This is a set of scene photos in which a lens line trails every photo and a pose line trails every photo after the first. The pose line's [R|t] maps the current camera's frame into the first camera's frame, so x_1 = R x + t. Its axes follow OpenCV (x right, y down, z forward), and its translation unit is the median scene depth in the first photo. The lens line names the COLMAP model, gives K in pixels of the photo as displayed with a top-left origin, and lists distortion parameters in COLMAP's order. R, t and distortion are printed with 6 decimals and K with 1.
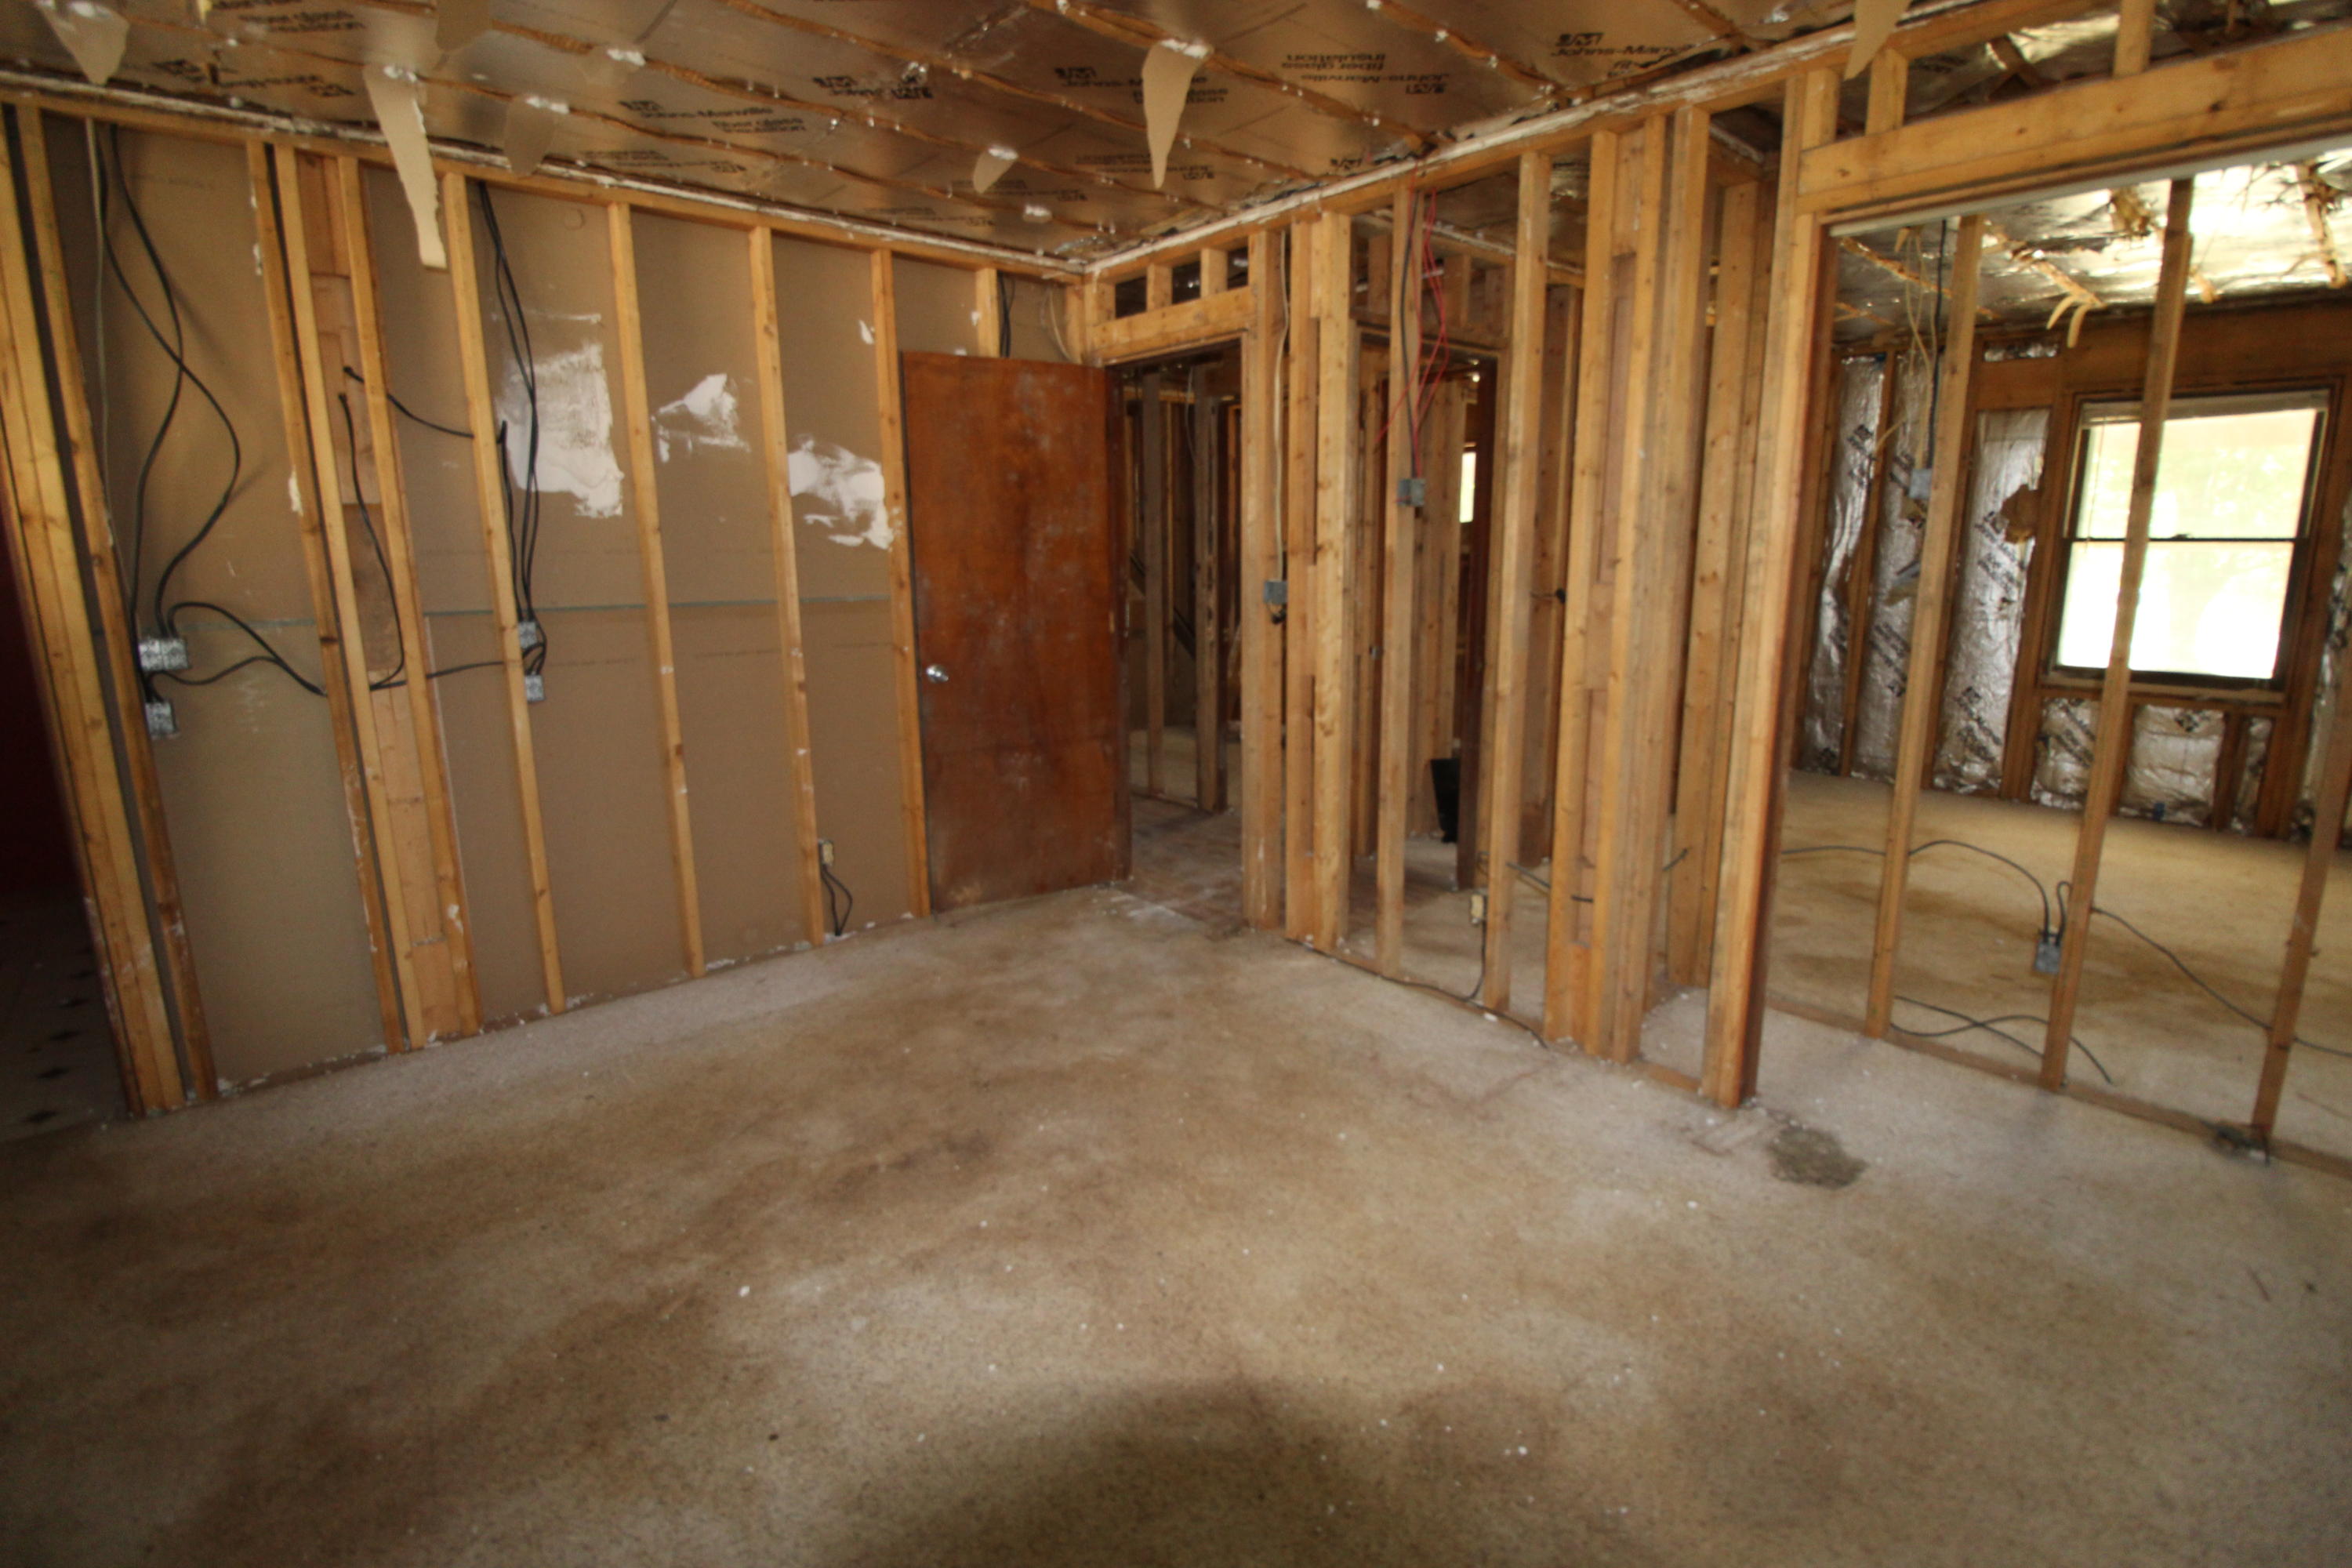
lens RADIAL K [[1088.6, 0, 1196.9], [0, 1088.6, 748.6], [0, 0, 1]] dist [-0.000467, -0.013465]
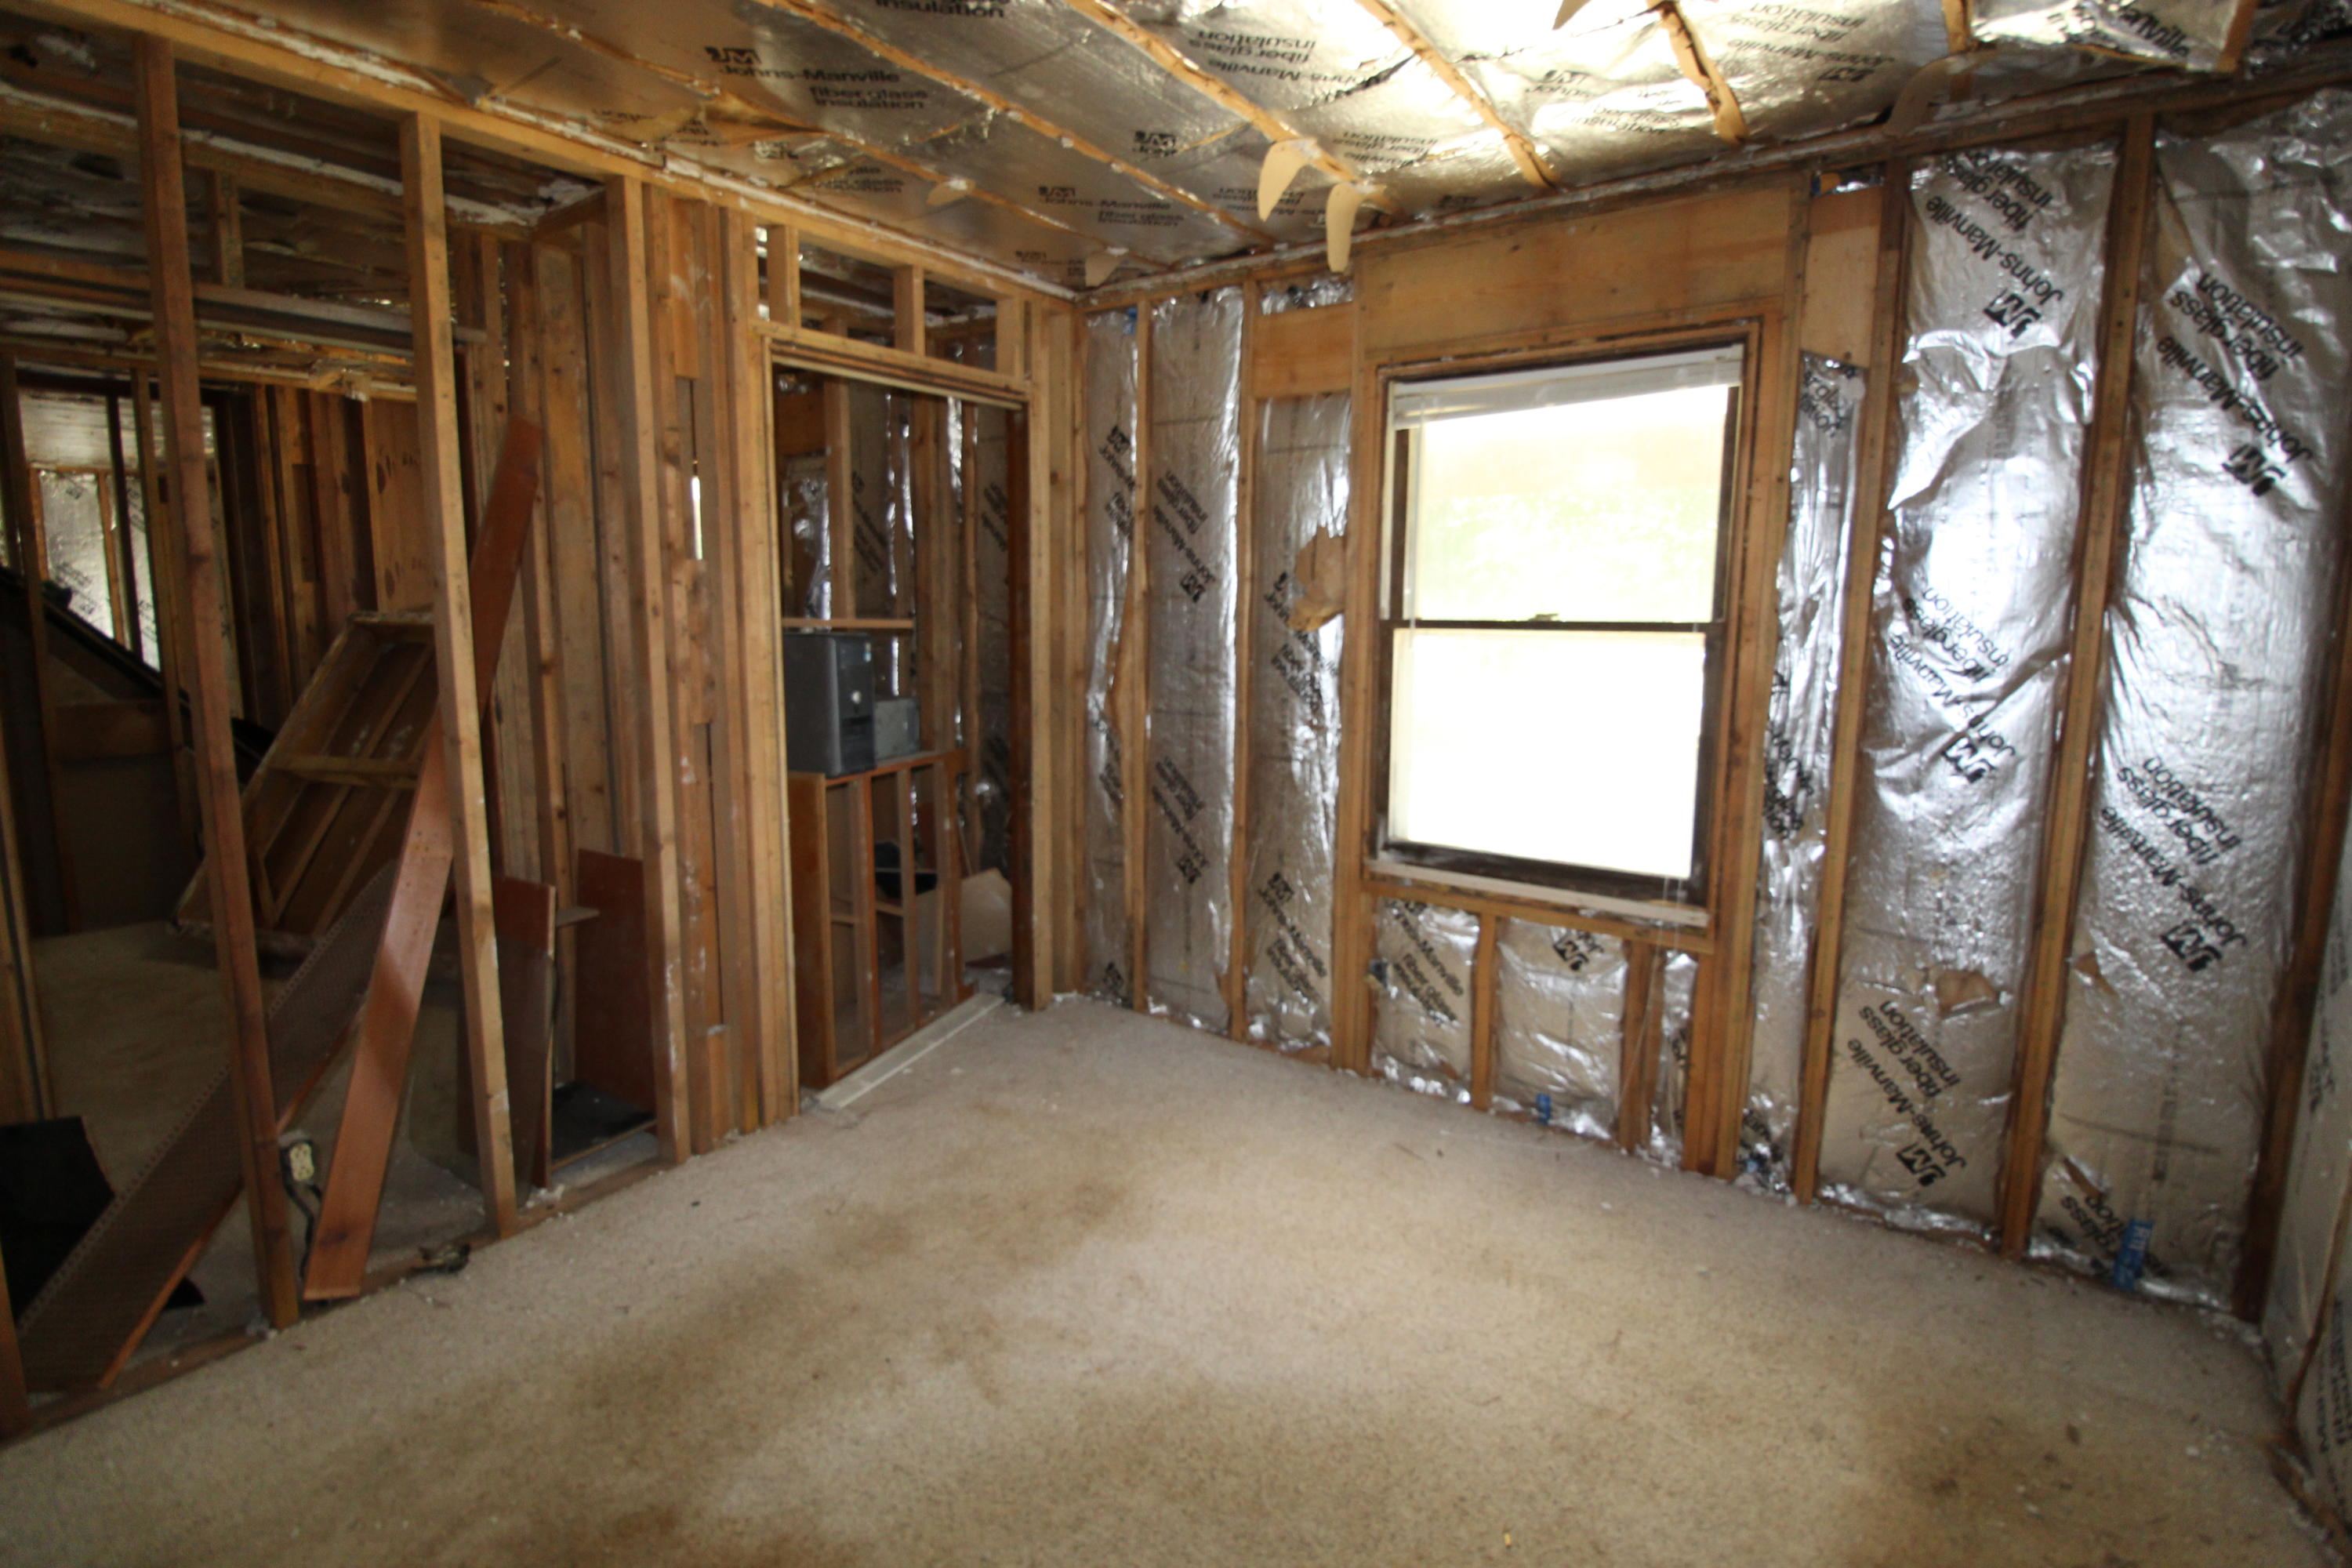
lens RADIAL K [[1088.6, 0, 1196.9], [0, 1088.6, 748.6], [0, 0, 1]] dist [-0.000467, -0.013465]
pose [[0.978189, -0.015238, 0.207159, 0.612770], [0.027187, 0.998119, -0.054956, -0.102888], [-0.205932, 0.059389, 0.976763, 0.485507]]
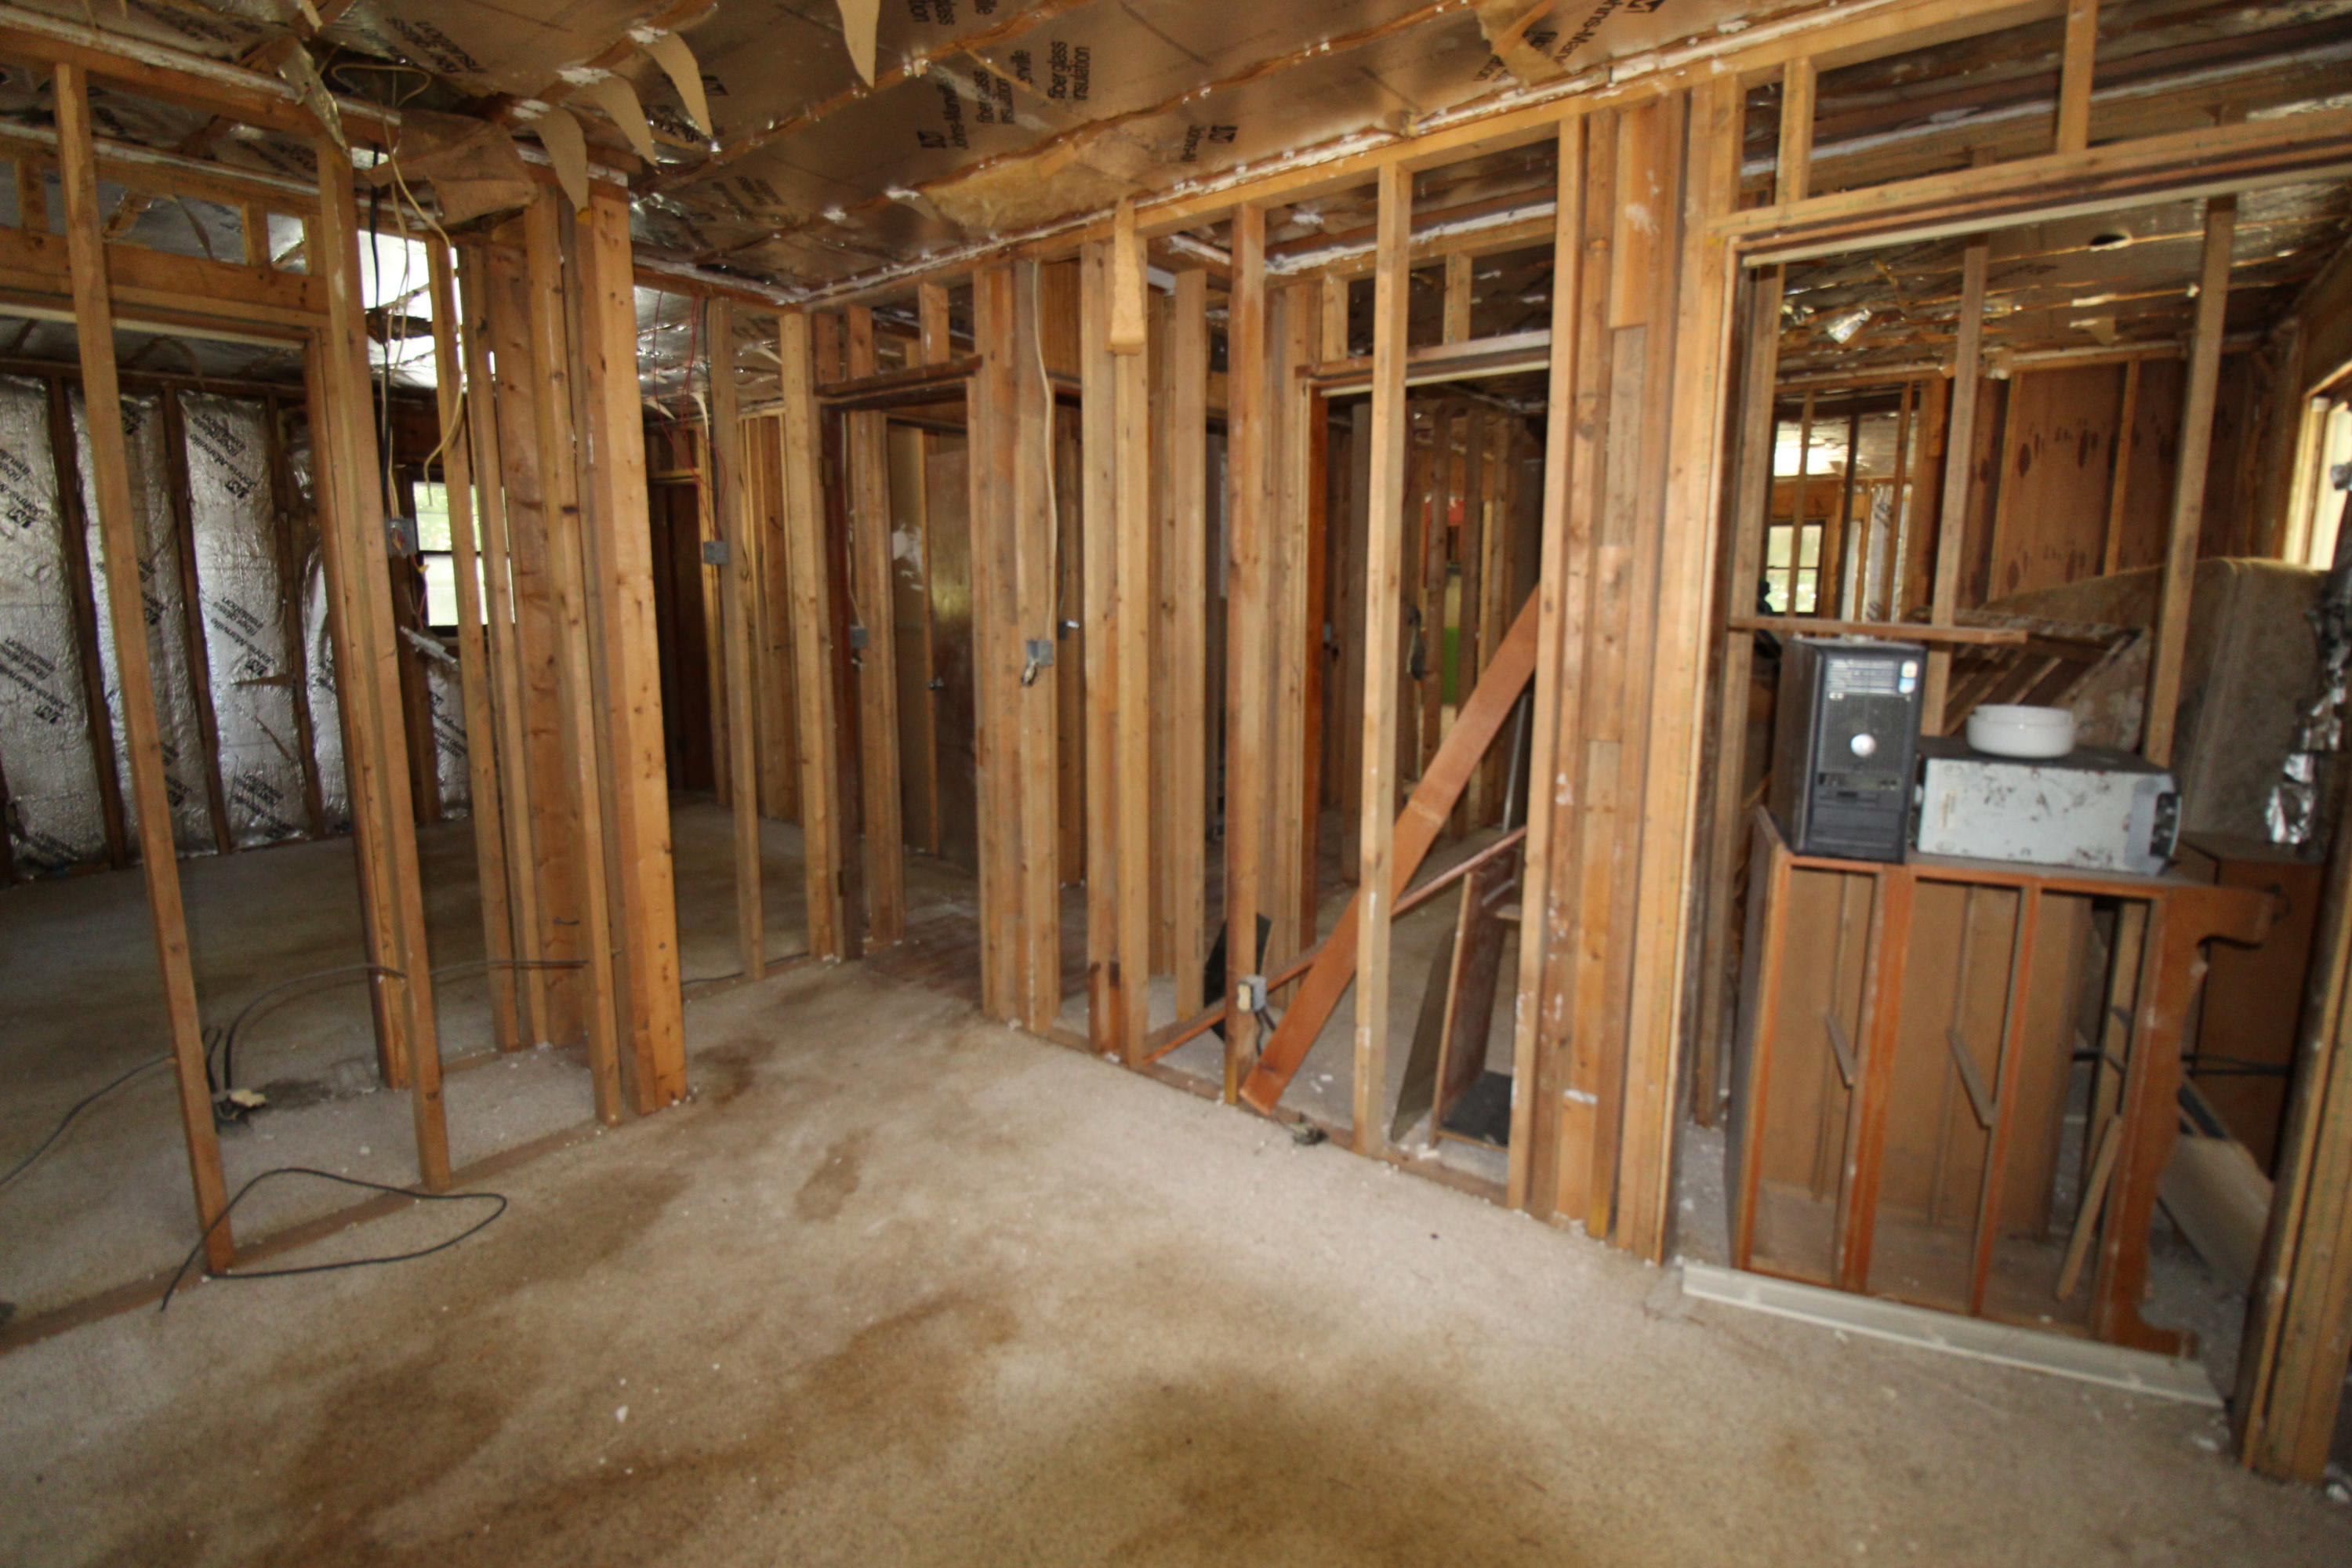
lens RADIAL K [[1080.8, 0, 1188.0], [0, 1080.8, 740.6], [0, 0, 1]] dist [-0.000832, -0.013451]
pose [[0.165584, 0.147453, -0.975110, 0.891014], [-0.193260, 0.974440, 0.114534, -0.168569], [0.967074, 0.169485, 0.189848, 0.803527]]
